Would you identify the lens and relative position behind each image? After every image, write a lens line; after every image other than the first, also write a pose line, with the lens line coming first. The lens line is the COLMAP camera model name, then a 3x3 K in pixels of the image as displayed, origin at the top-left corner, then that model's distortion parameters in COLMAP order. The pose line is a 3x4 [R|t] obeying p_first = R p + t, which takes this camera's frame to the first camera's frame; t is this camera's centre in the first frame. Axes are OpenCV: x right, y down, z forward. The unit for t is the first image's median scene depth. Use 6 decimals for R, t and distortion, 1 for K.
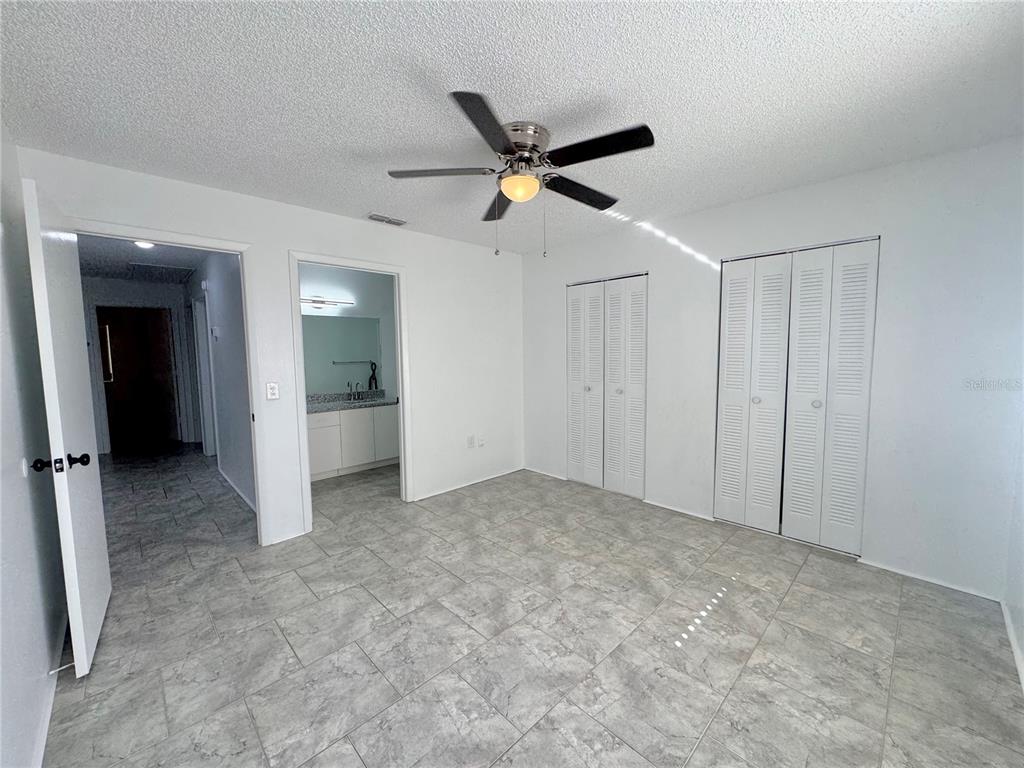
lens RADIAL K [[407.2, 0, 513.7], [0, 407.2, 383.9], [0, 0, 1]] dist [-0.002870, -0.000038]
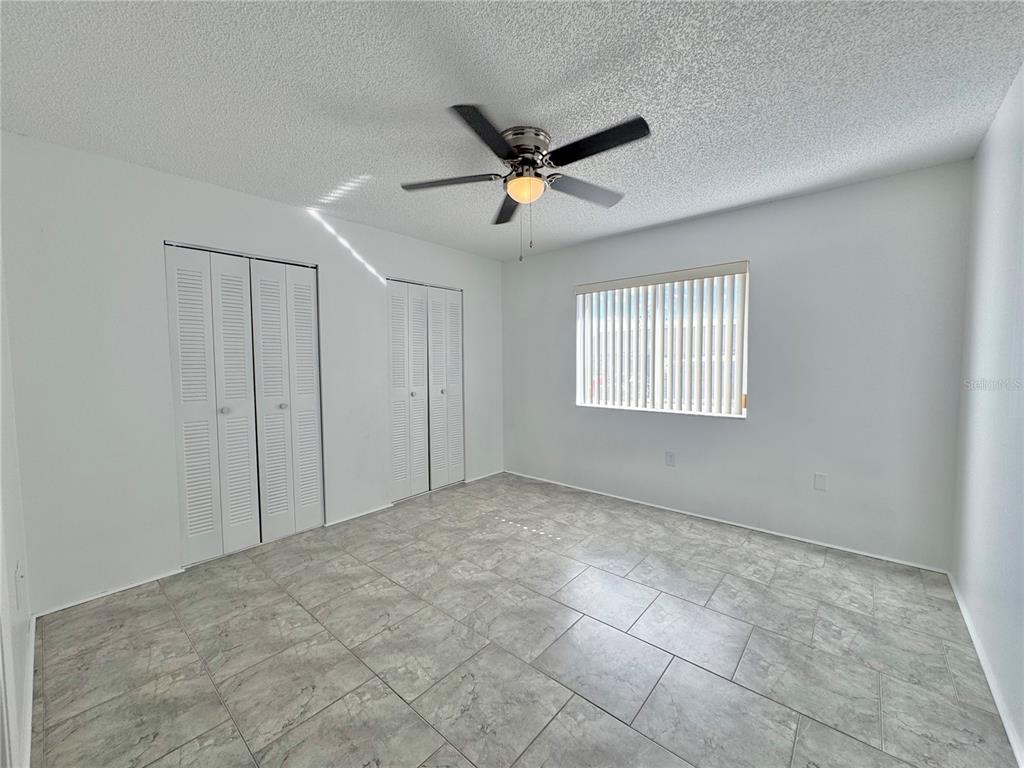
lens RADIAL K [[407.2, 0, 513.7], [0, 407.2, 383.9], [0, 0, 1]] dist [-0.002870, -0.000038]
pose [[-0.081167, -0.046413, 0.995619, -0.773525], [0.093917, 0.994114, 0.053999, -0.034244], [-0.992266, 0.097889, -0.076331, 0.861066]]
